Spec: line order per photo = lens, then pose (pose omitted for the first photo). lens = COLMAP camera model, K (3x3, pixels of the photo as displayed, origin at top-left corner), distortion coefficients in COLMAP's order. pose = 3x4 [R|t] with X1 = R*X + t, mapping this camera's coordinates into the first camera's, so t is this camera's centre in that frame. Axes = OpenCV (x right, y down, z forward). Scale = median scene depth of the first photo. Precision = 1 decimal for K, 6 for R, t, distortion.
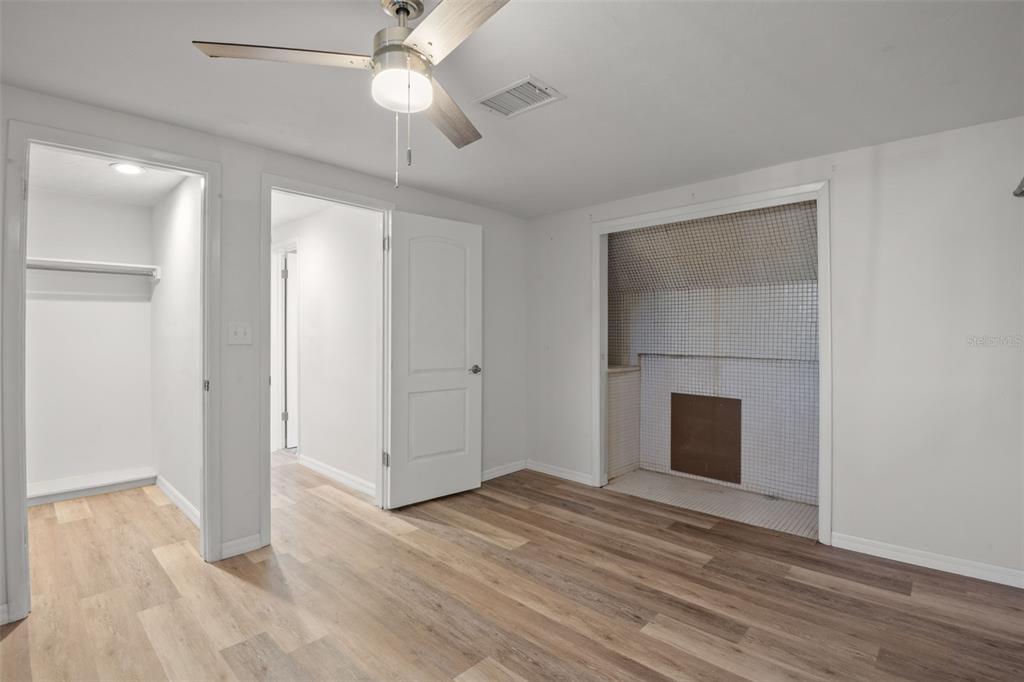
lens RADIAL K [[480.3, 0, 507.8], [0, 480.3, 338.4], [0, 0, 1]] dist [-0.003442, -0.018567]
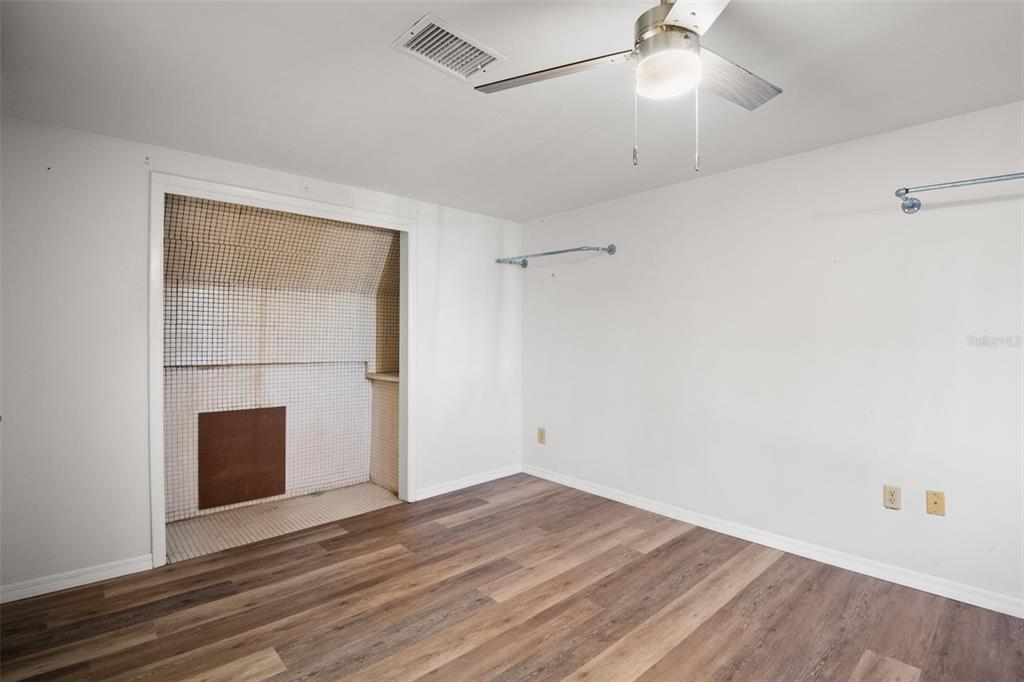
lens RADIAL K [[480.3, 0, 507.8], [0, 480.3, 338.4], [0, 0, 1]] dist [-0.003442, -0.018567]
pose [[0.089681, -0.001108, 0.995970, -0.542426], [0.015415, 0.999881, -0.000276, -0.003605], [-0.995851, 0.015377, 0.089688, 0.564655]]
